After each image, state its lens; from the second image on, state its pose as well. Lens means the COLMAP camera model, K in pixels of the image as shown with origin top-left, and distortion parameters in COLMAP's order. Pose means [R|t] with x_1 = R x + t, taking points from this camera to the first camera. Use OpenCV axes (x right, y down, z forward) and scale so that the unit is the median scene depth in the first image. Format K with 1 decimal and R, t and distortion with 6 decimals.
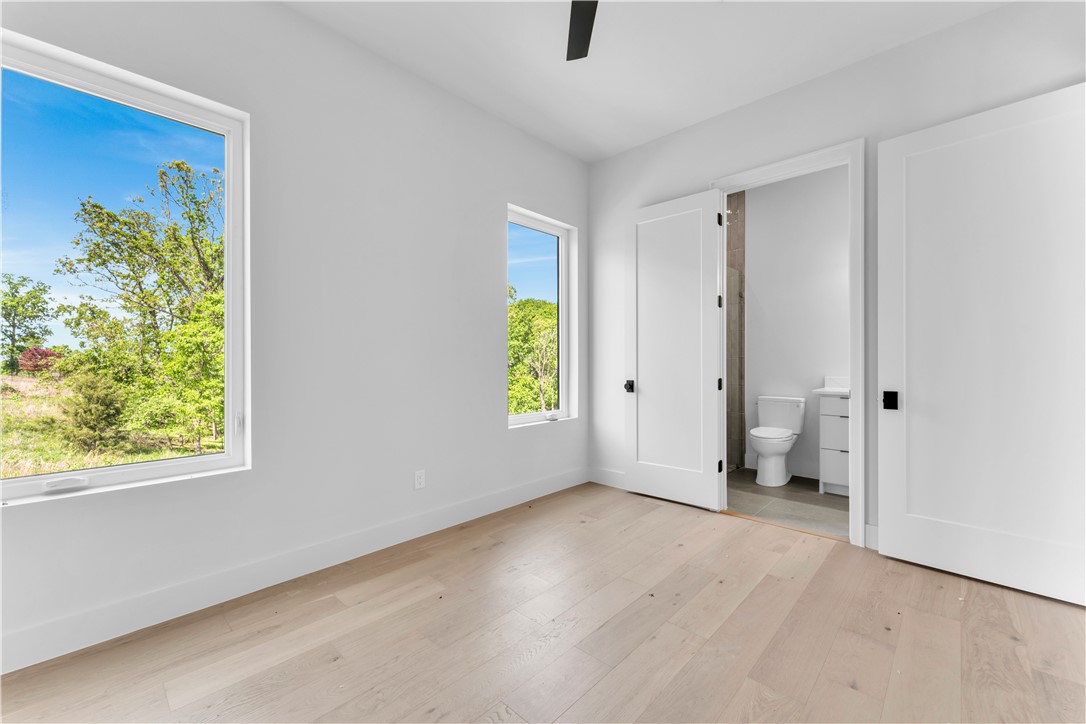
lens RADIAL K [[438.2, 0, 545.4], [0, 438.2, 361.2], [0, 0, 1]] dist [0.010455, -0.000207]
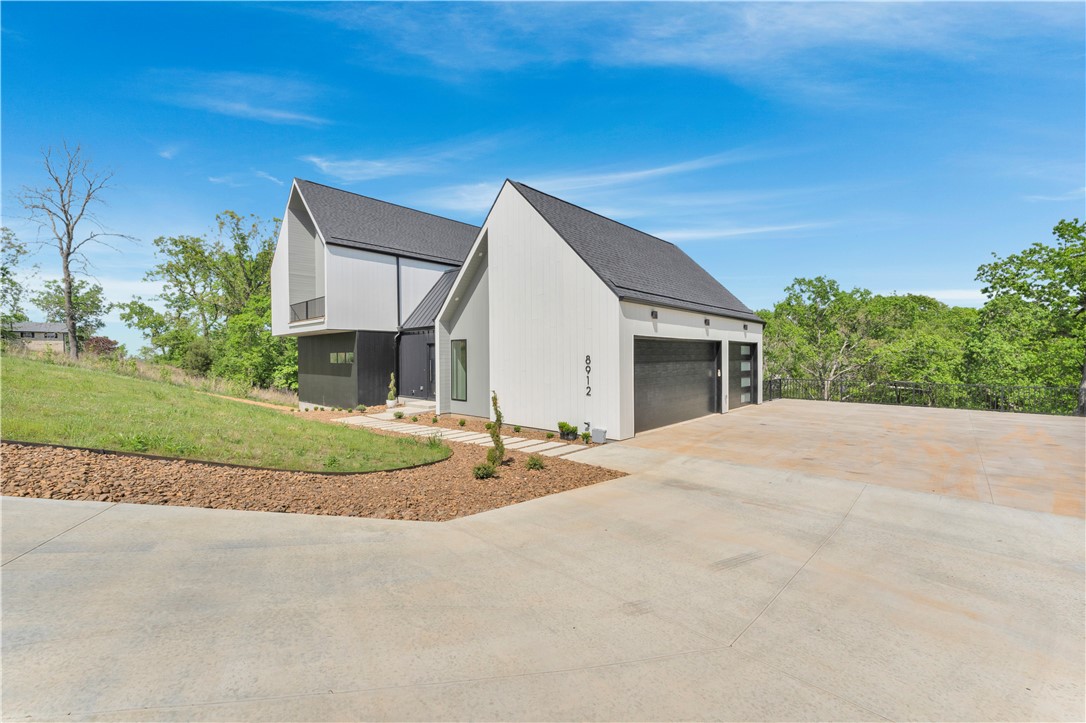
lens RADIAL K [[441.2, 0, 540.8], [0, 441.2, 360.0], [0, 0, 1]] dist [-0.000876, 0.000015]
pose [[0.999994, -0.001275, 0.003137, 0.130062], [0.001264, 0.999993, 0.003456, 0.035547], [-0.003141, -0.003452, 0.999989, -0.279397]]
